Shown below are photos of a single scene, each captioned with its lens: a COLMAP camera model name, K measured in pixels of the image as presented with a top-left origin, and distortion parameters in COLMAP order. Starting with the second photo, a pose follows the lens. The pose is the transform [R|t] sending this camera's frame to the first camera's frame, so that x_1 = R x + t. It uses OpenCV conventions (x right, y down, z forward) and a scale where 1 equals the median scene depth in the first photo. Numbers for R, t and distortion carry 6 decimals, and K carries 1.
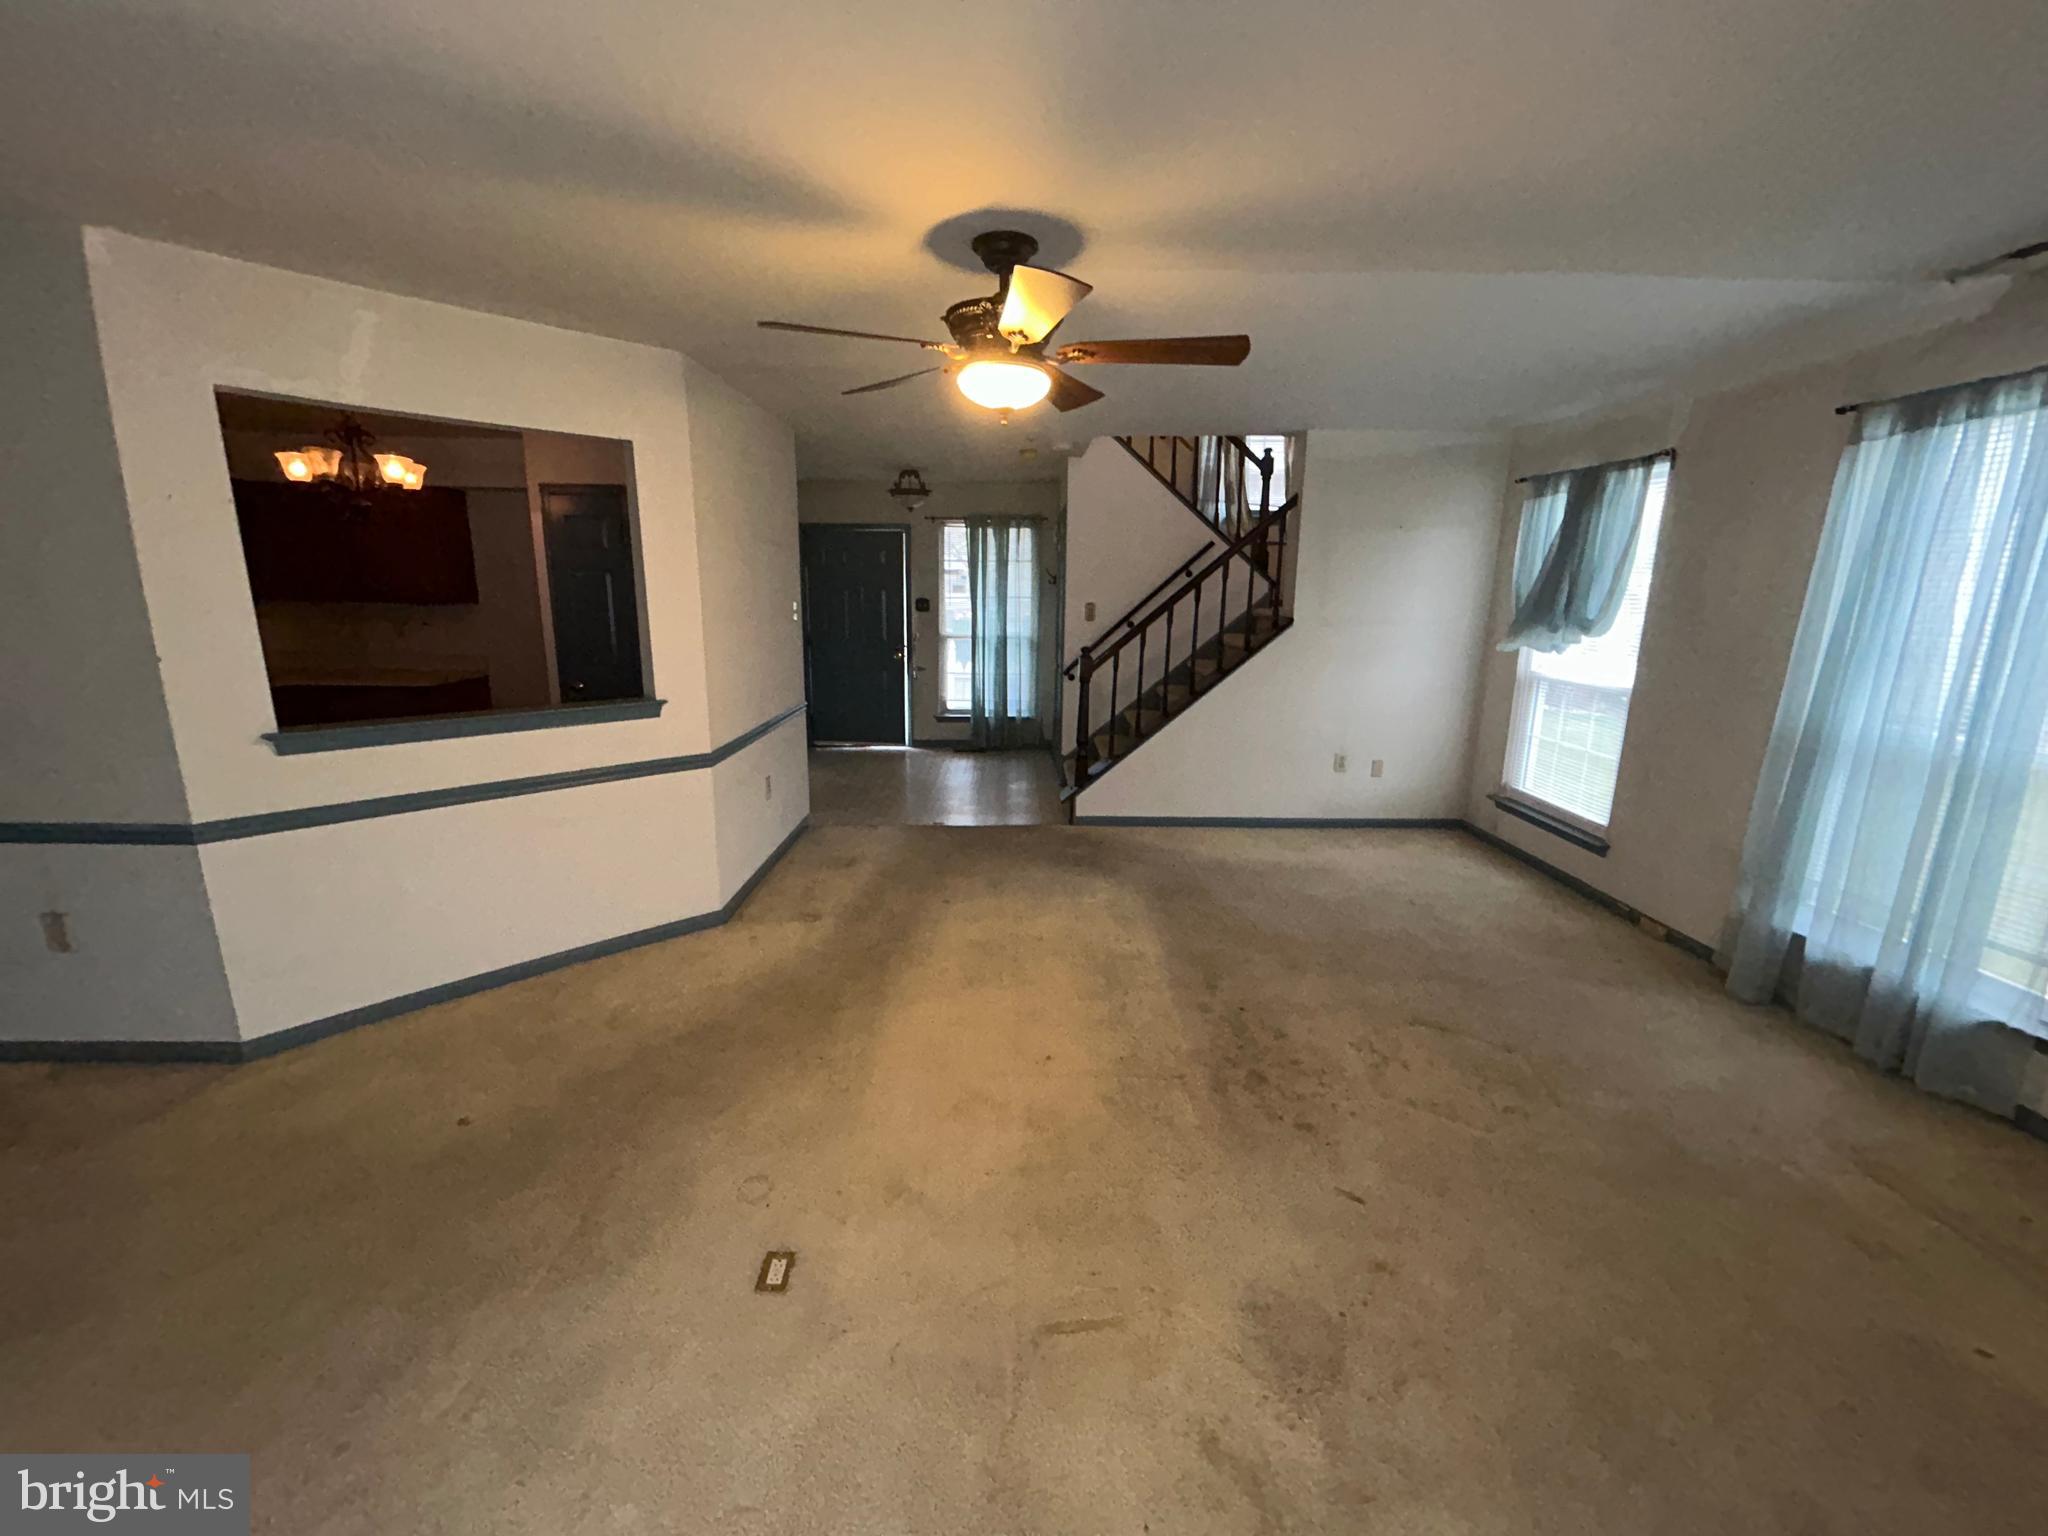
lens RADIAL K [[827.5, 0, 1024.0], [0, 827.5, 768.0], [0, 0, 1]] dist [-0.000865, 0.000320]
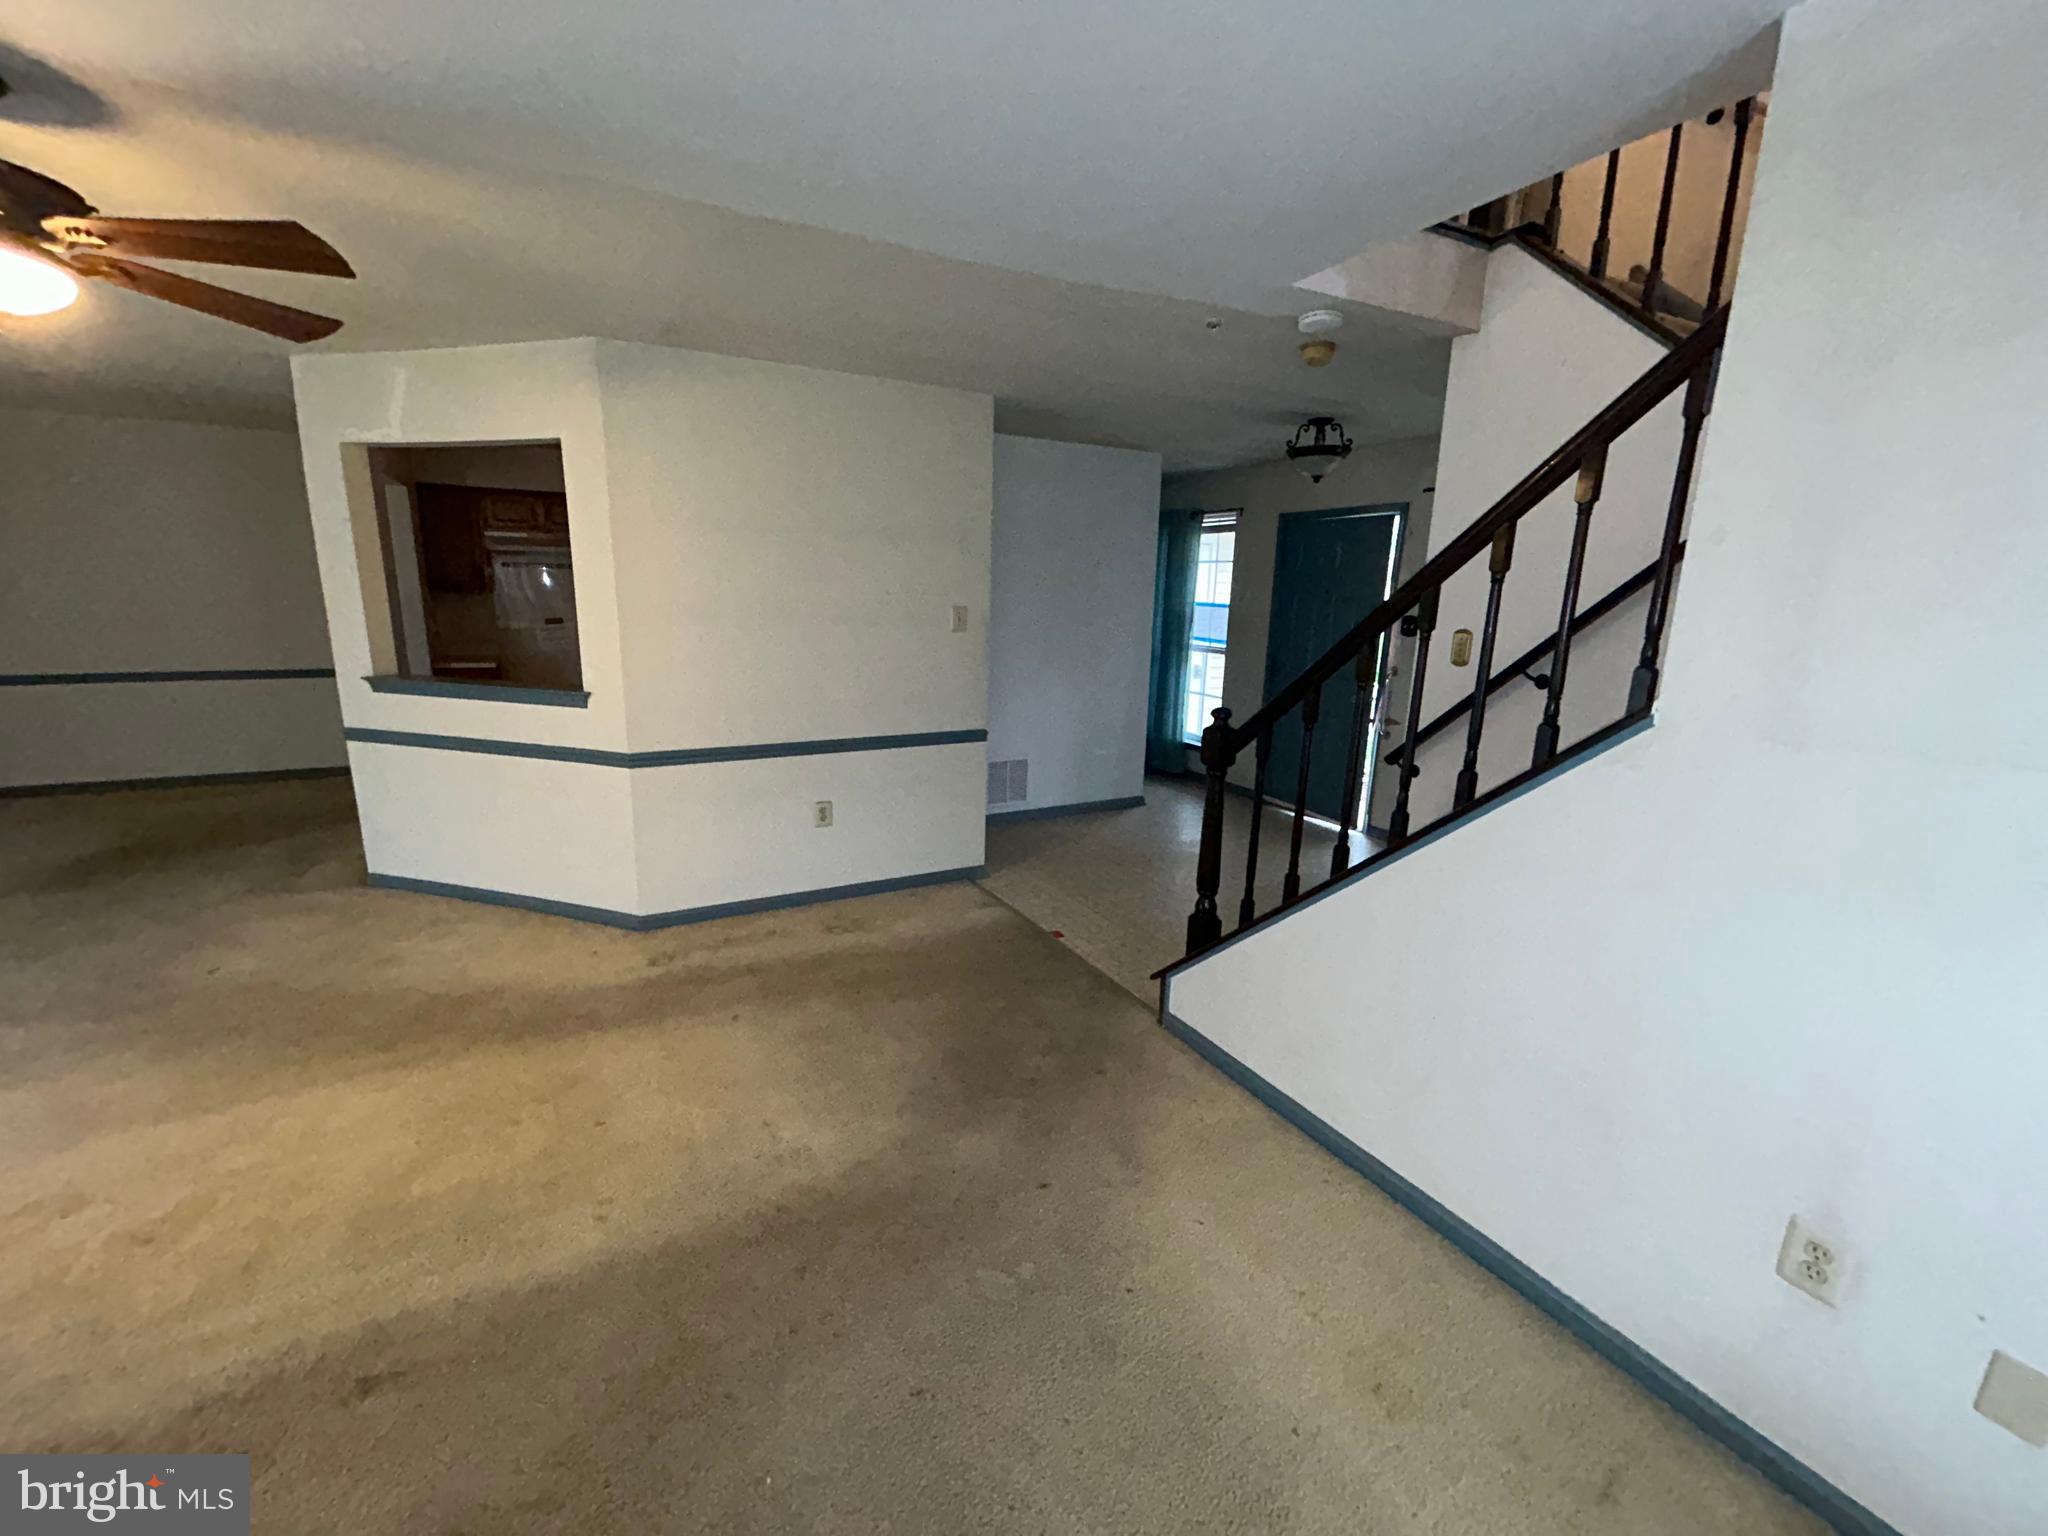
lens RADIAL K [[821.8, 0, 1024.0], [0, 821.8, 768.0], [0, 0, 1]] dist [-0.003747, -0.000297]
pose [[0.468229, 0.187704, -0.863440, 0.718417], [-0.204979, 0.973594, 0.100494, -0.207891], [0.859503, 0.129933, 0.494340, 0.995045]]
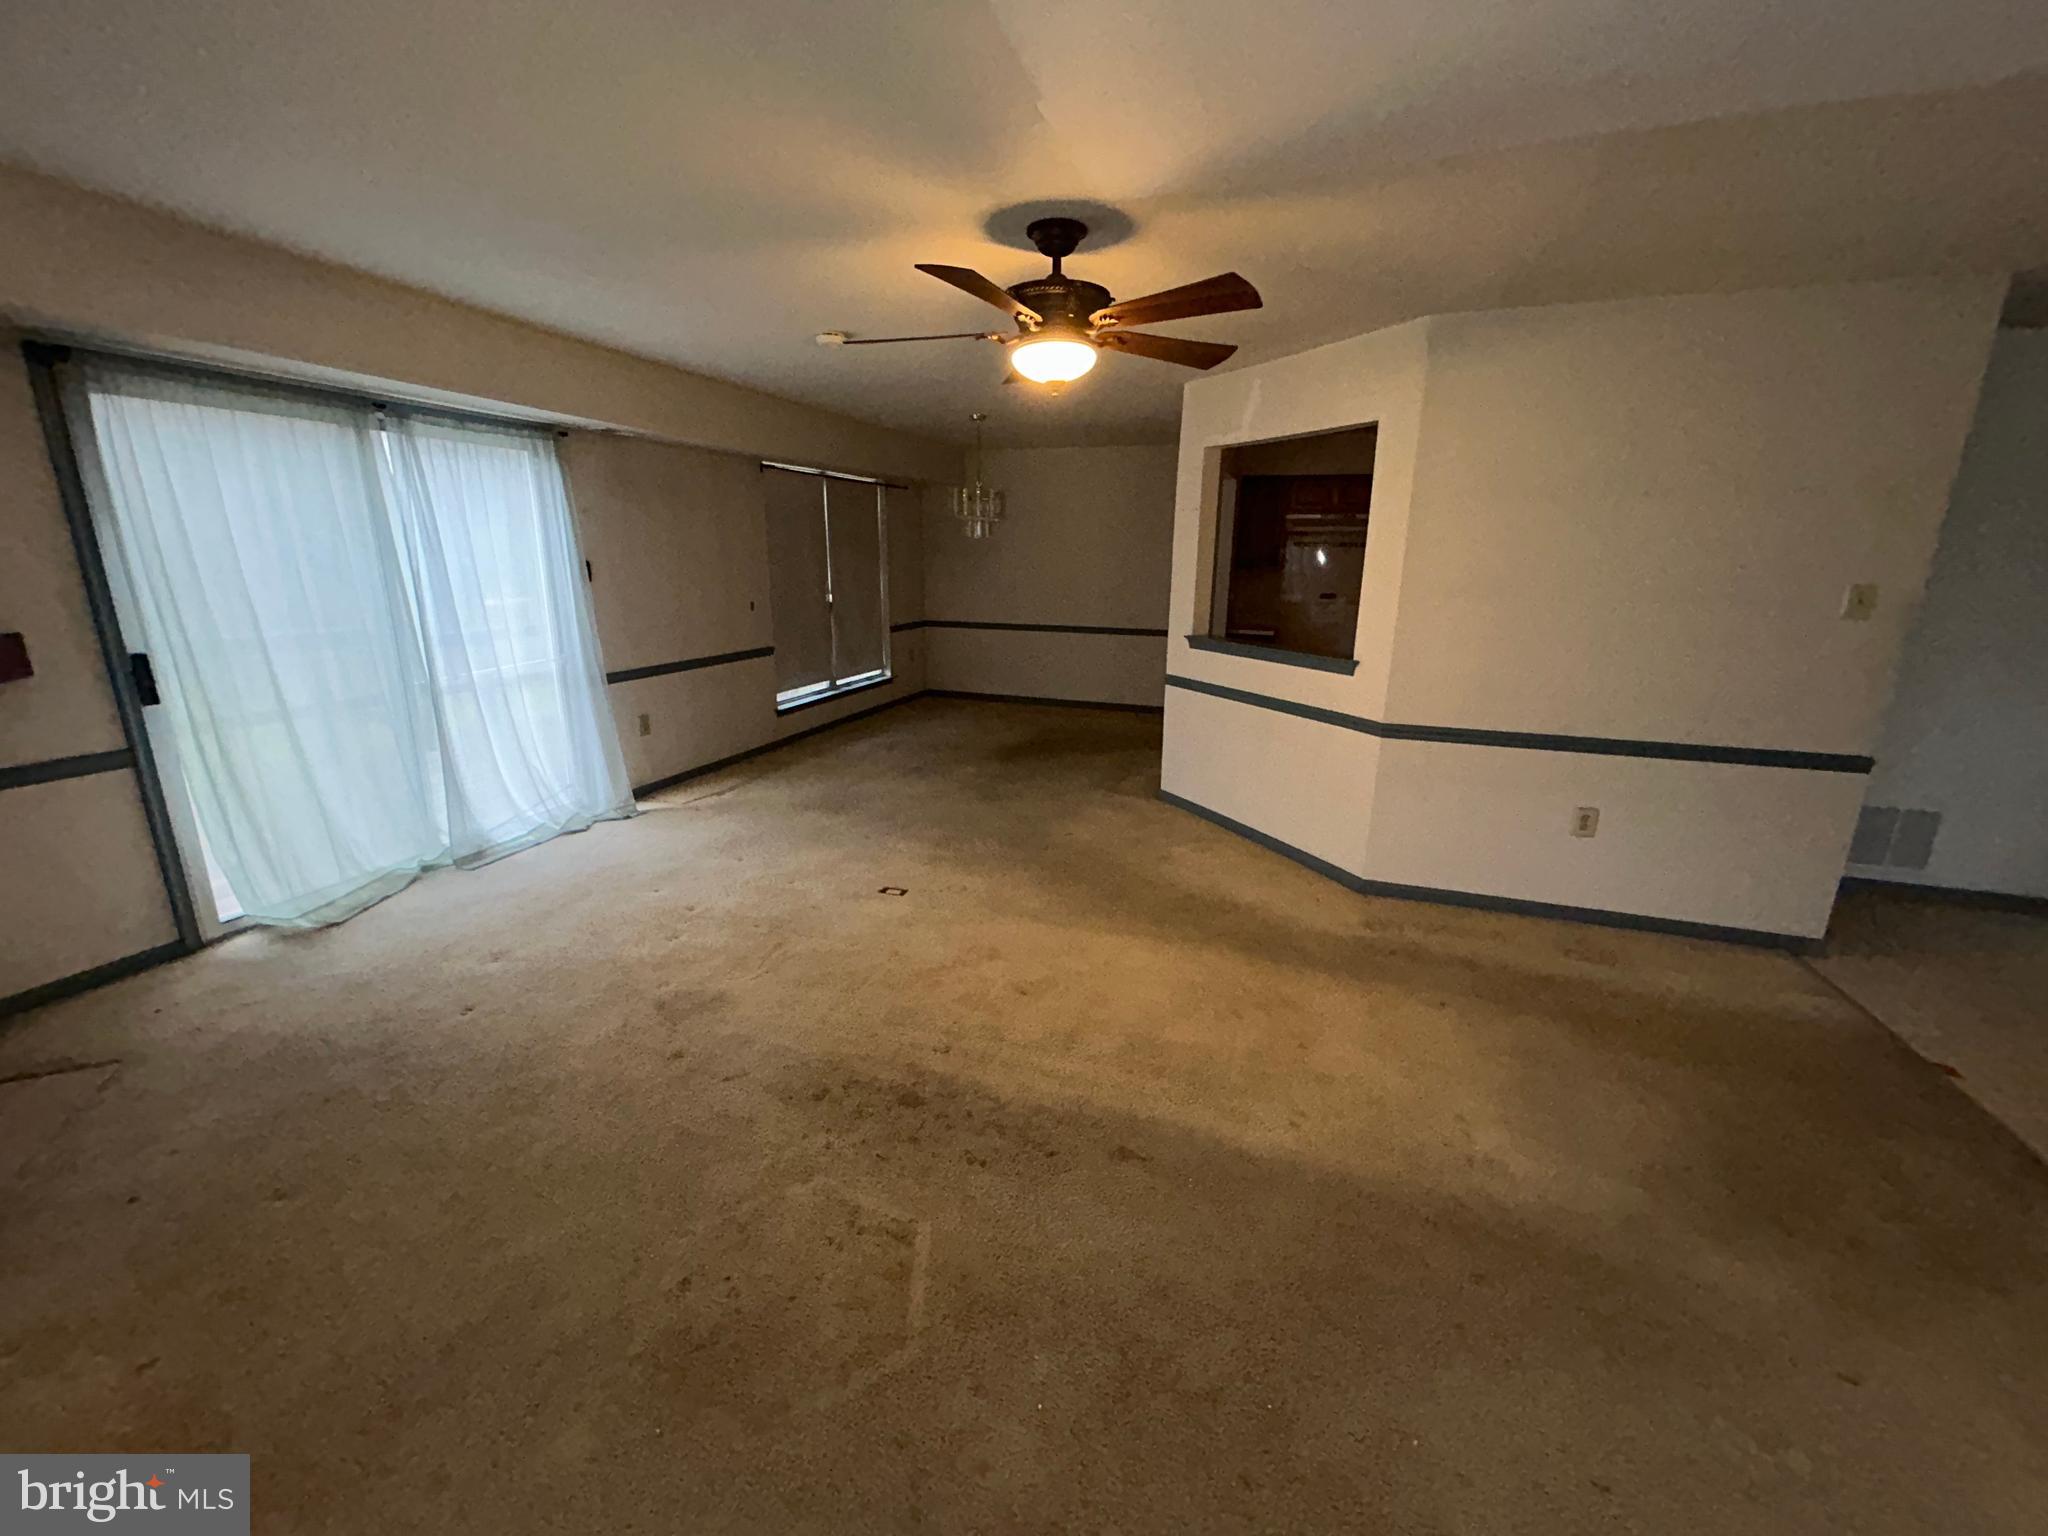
lens RADIAL K [[825.3, 0, 1024.0], [0, 825.3, 768.0], [0, 0, 1]] dist [-0.001448, 0.000132]
pose [[-0.350352, 0.219103, -0.910630, 0.745674], [-0.214141, 0.927763, 0.305613, -0.194239], [0.911810, 0.302075, -0.278125, 0.966415]]
